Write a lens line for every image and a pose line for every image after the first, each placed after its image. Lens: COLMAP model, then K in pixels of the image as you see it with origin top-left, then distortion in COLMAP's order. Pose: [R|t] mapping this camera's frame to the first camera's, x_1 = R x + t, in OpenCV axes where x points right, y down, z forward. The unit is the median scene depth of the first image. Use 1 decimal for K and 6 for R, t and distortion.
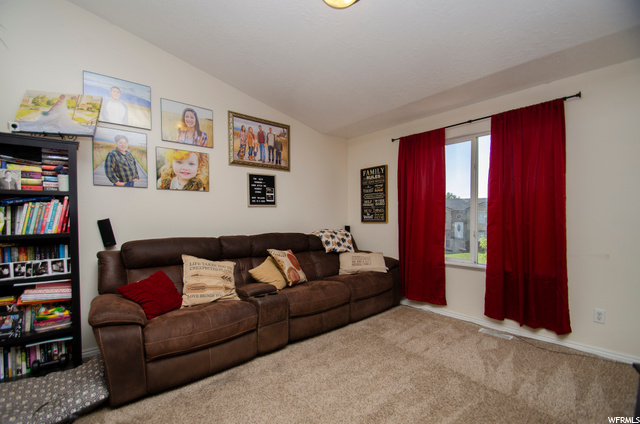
lens RADIAL K [[282.5, 0, 317.2], [0, 282.5, 224.2], [0, 0, 1]] dist [-0.000034, -0.000135]
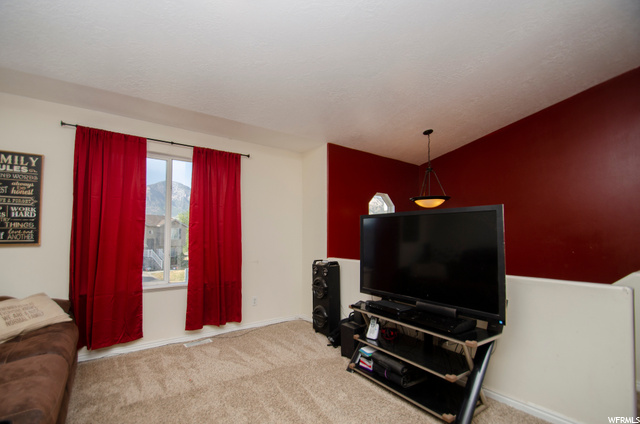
lens RADIAL K [[282.5, 0, 317.2], [0, 282.5, 224.2], [0, 0, 1]] dist [-0.000034, -0.000135]
pose [[0.085552, 0.045572, 0.995291, -0.429920], [0.020800, 0.998654, -0.047514, -0.012212], [-0.996117, 0.024767, 0.084489, 0.416751]]
